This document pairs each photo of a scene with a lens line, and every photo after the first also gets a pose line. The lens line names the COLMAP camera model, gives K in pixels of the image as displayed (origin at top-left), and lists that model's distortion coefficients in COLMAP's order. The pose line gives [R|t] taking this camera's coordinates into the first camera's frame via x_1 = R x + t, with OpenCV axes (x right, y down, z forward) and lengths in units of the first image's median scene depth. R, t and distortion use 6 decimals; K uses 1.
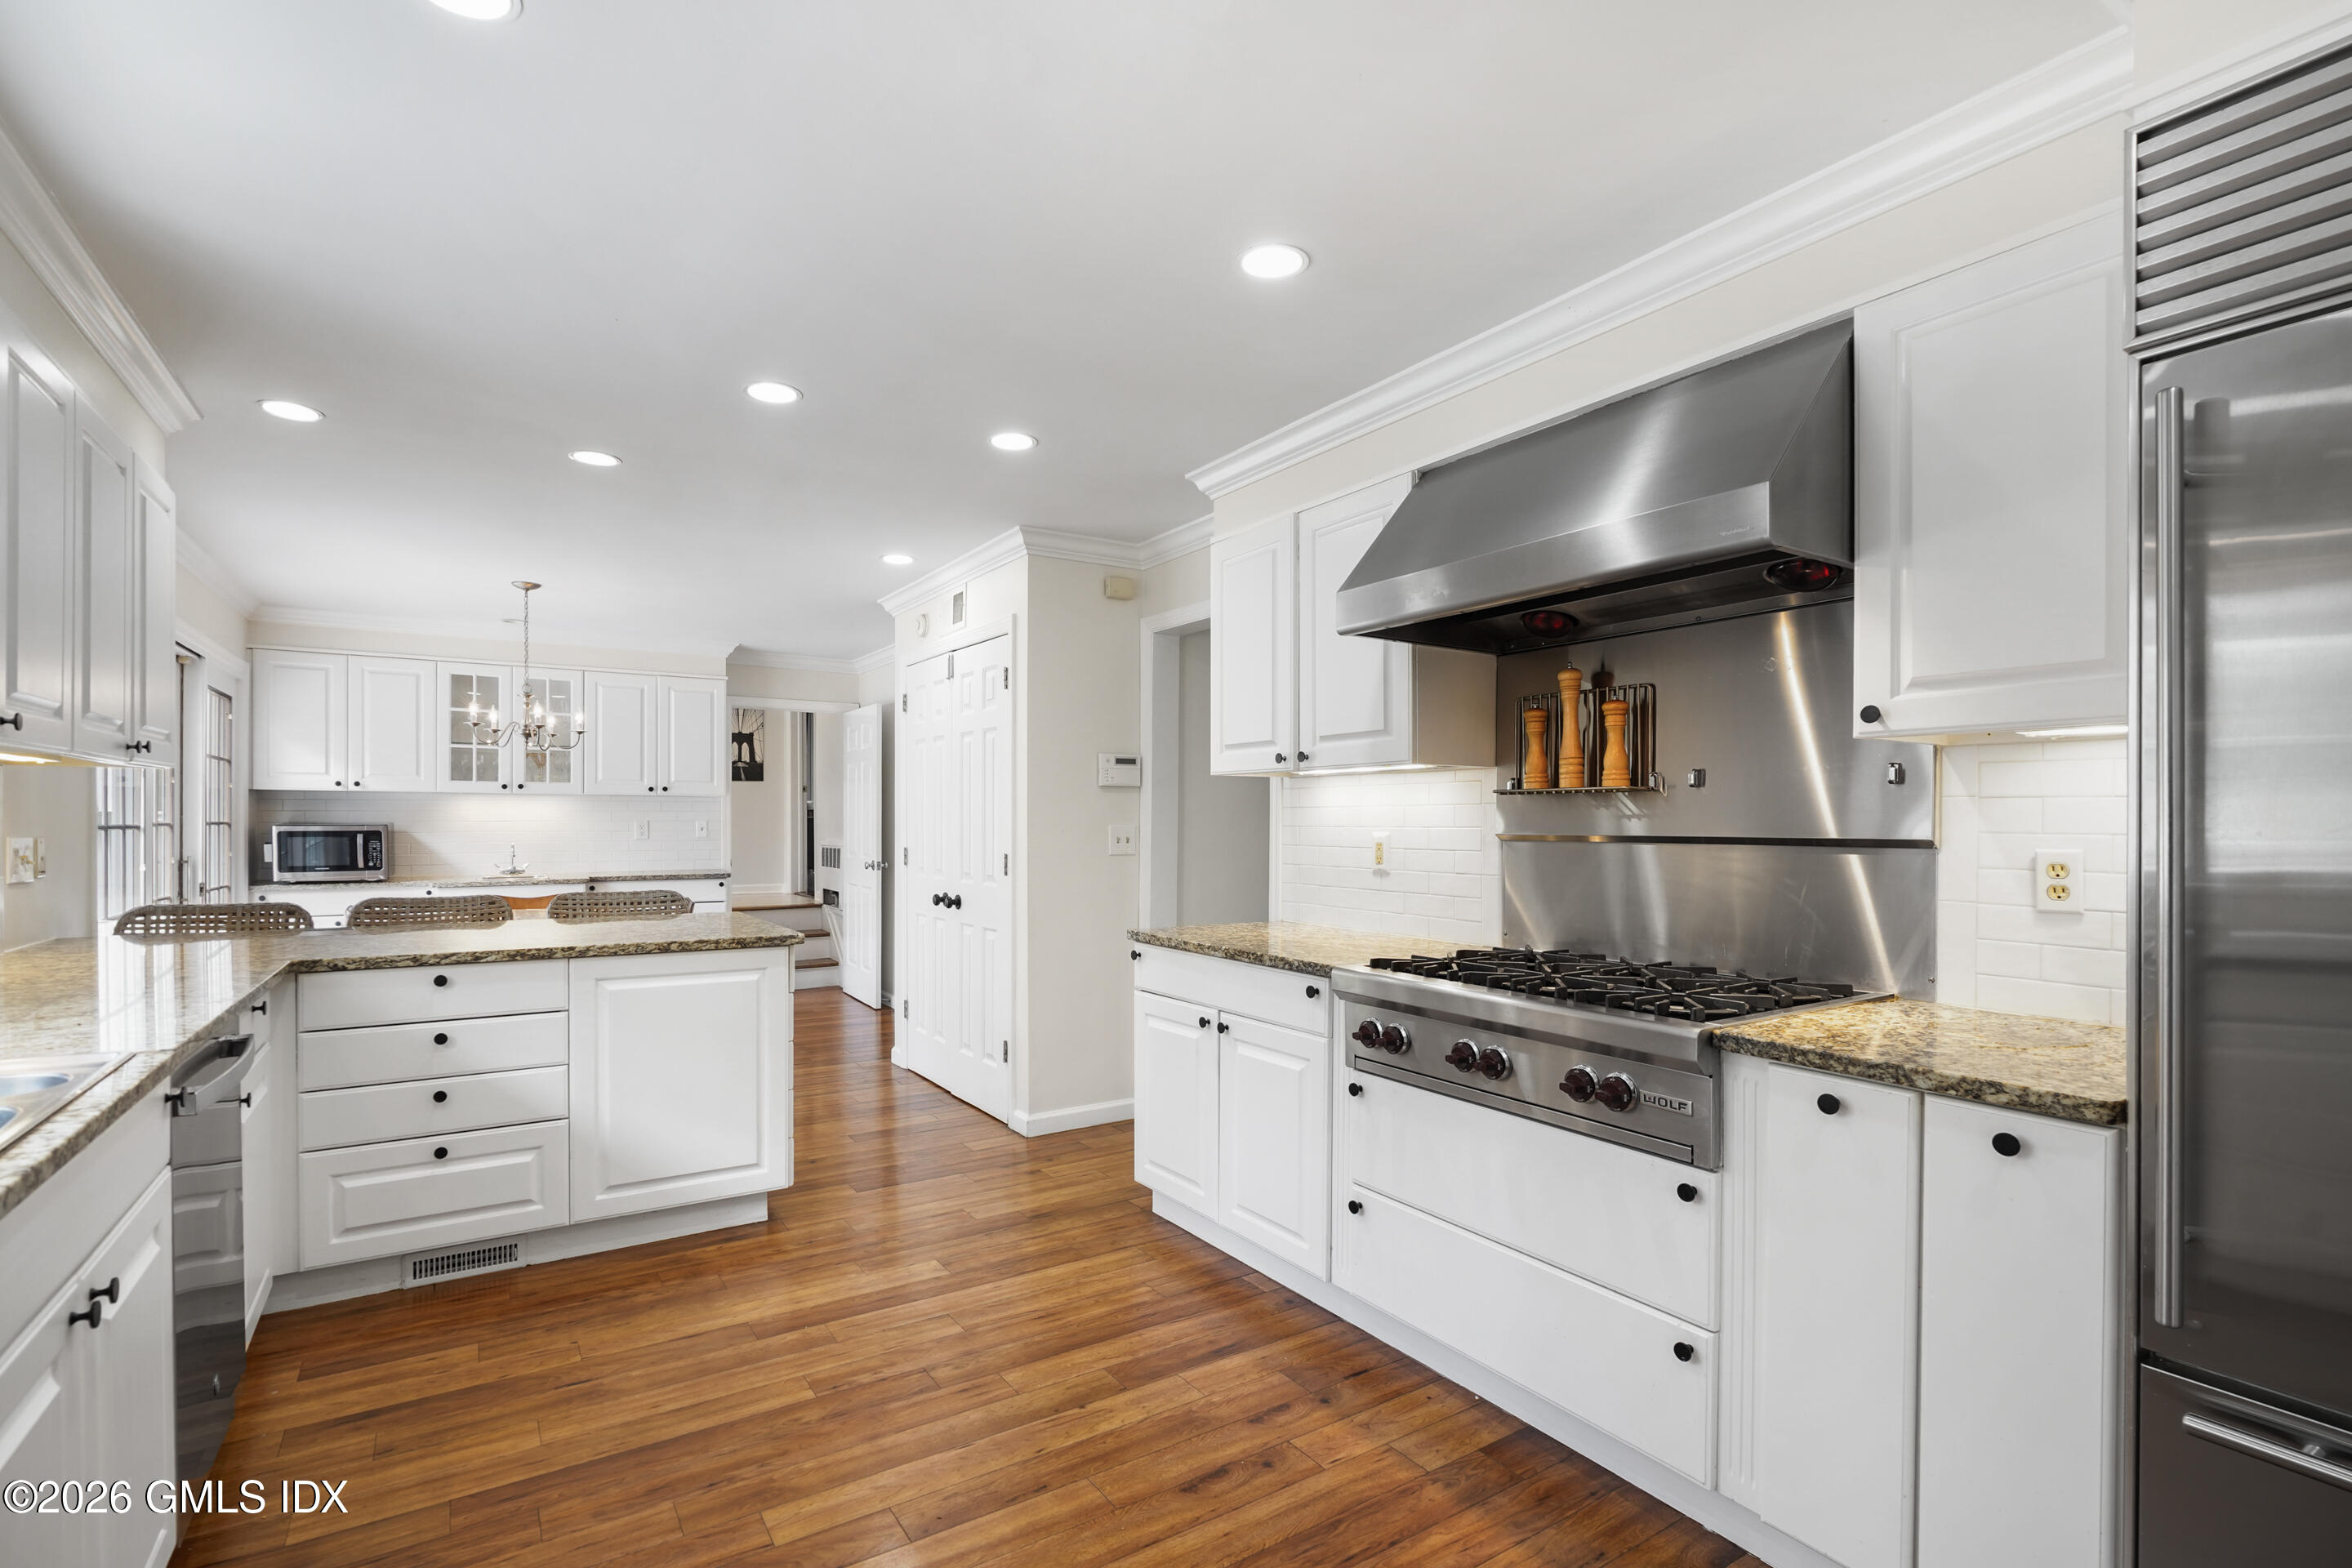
lens RADIAL K [[1101.9, 0, 1163.7], [0, 1101.9, 833.0], [0, 0, 1]] dist [-0.011782, 0.002744]
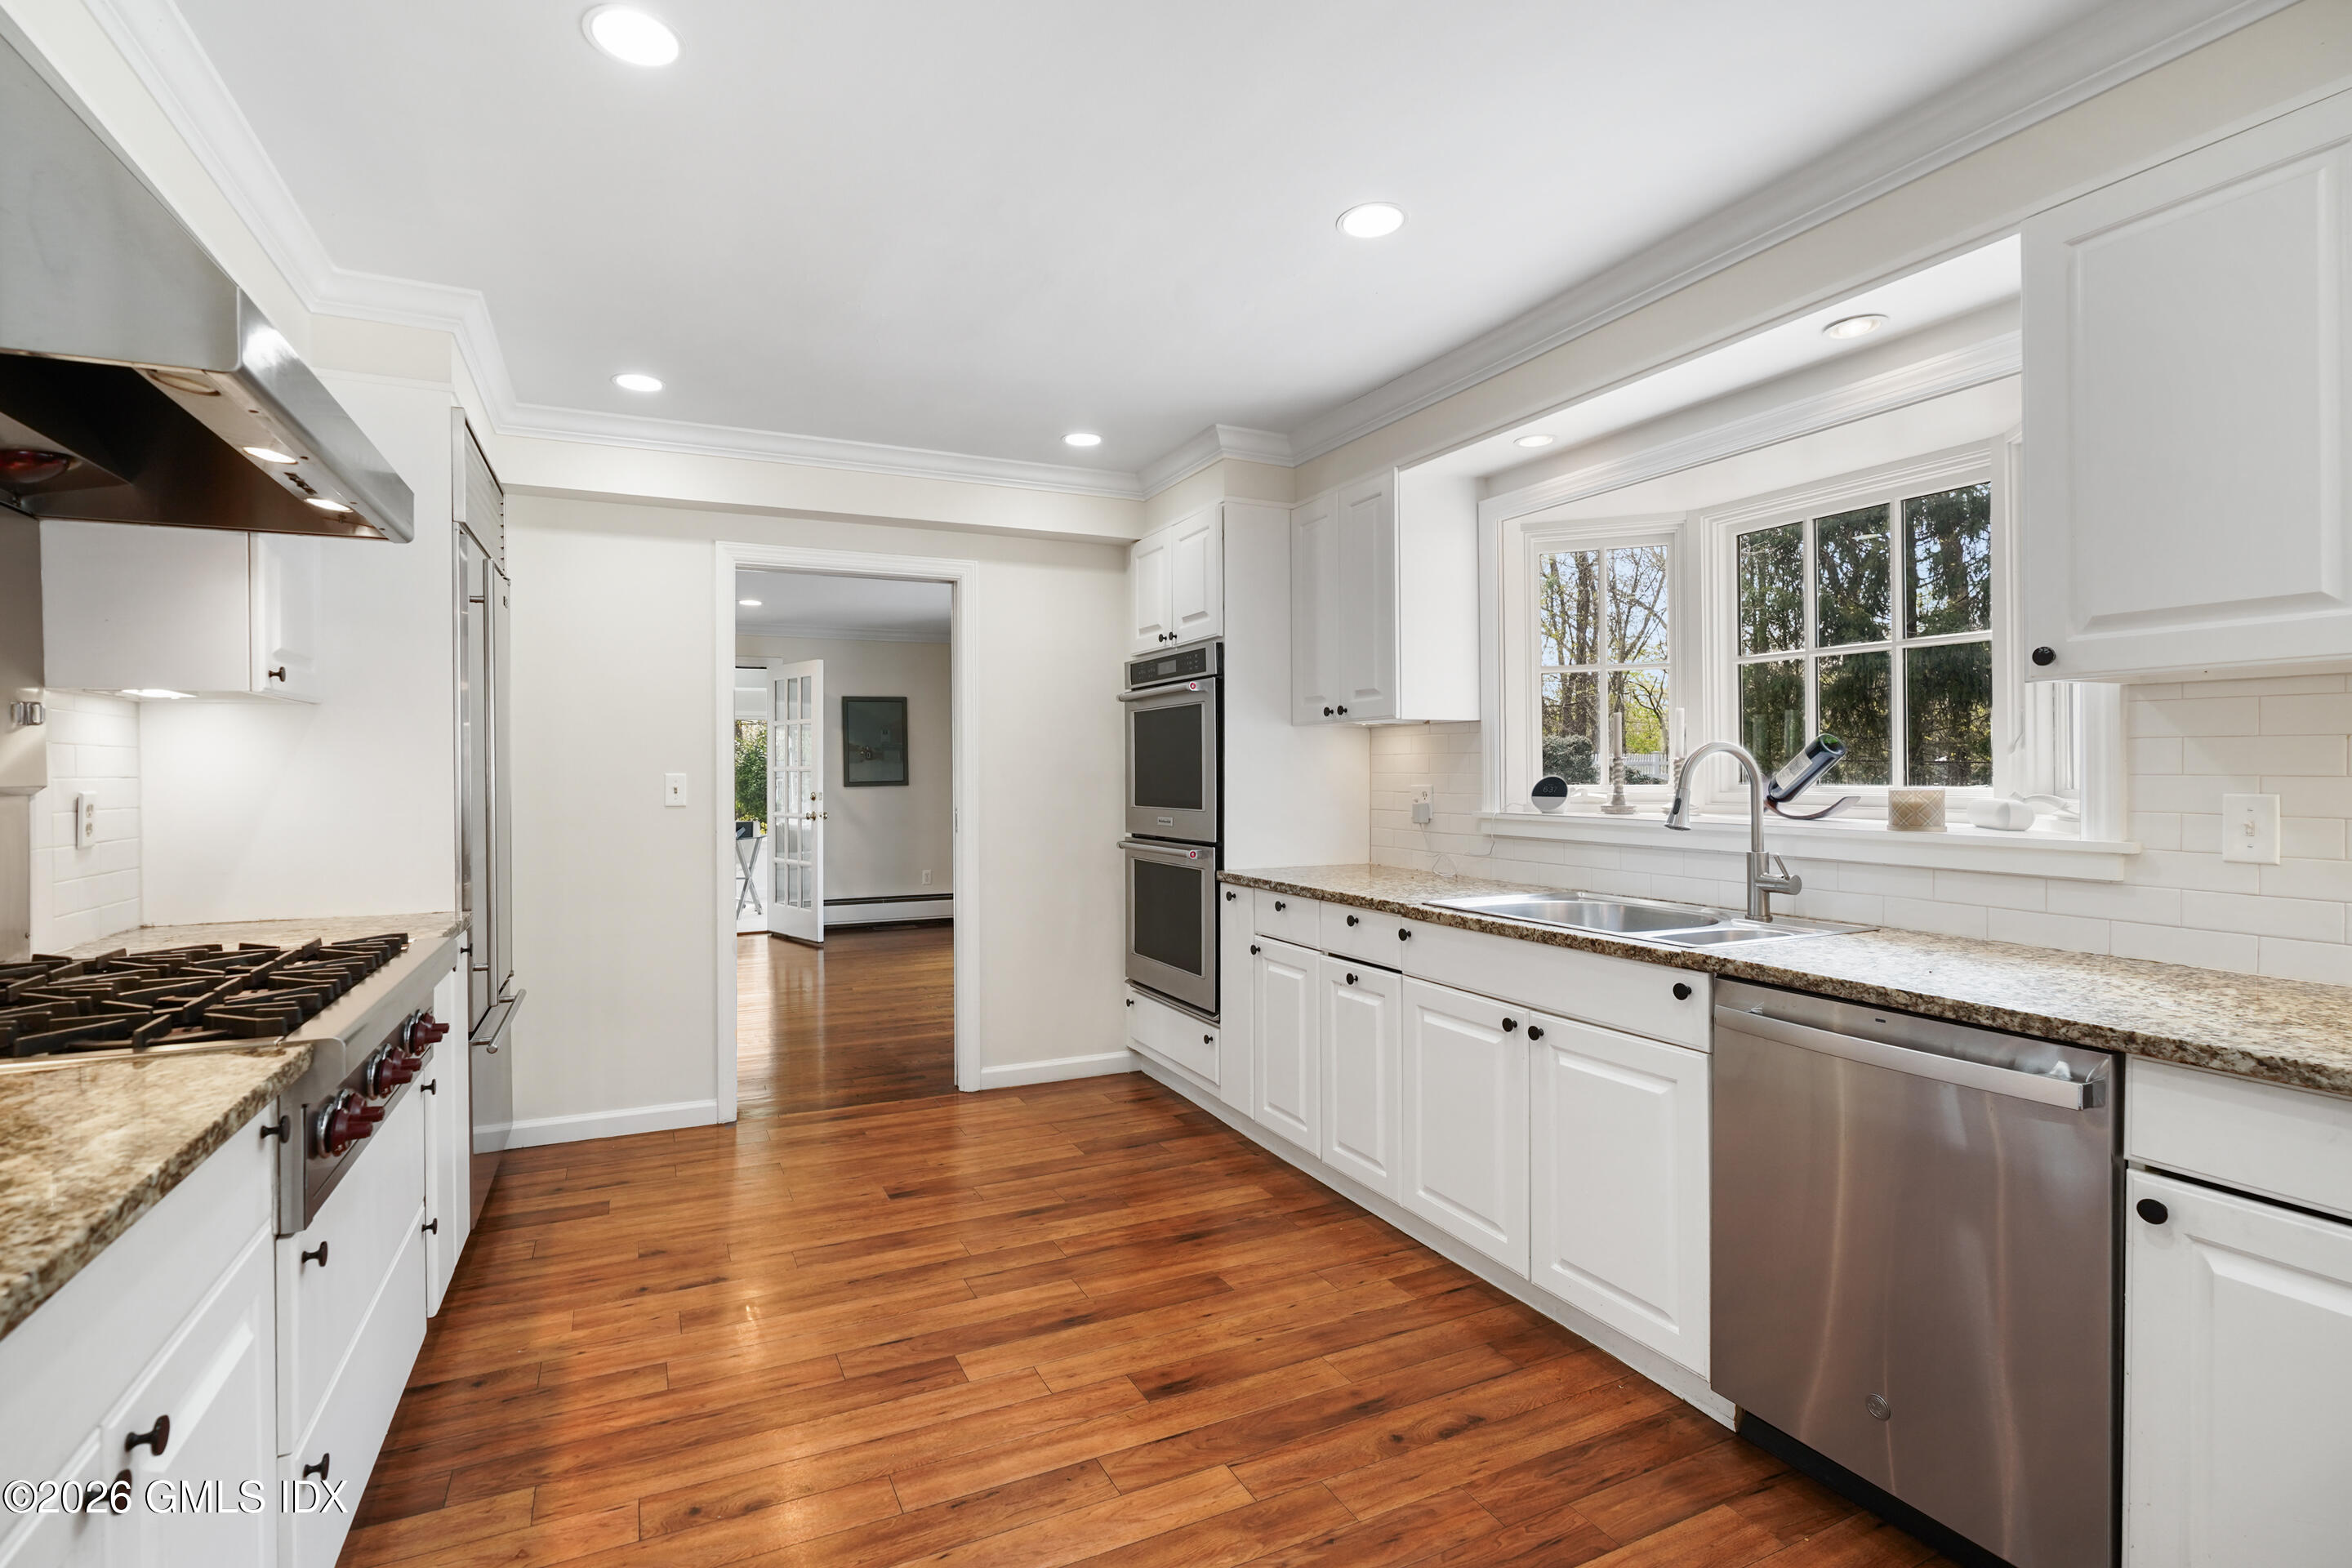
lens RADIAL K [[1101.9, 0, 1152.8], [0, 1101.9, 769.9], [0, 0, 1]] dist [-0.011782, 0.002744]
pose [[-0.991309, 0.001448, 0.131548, -0.270060], [0.003168, 0.999912, 0.012866, -0.011896], [-0.131518, 0.013171, -0.991226, 1.291371]]
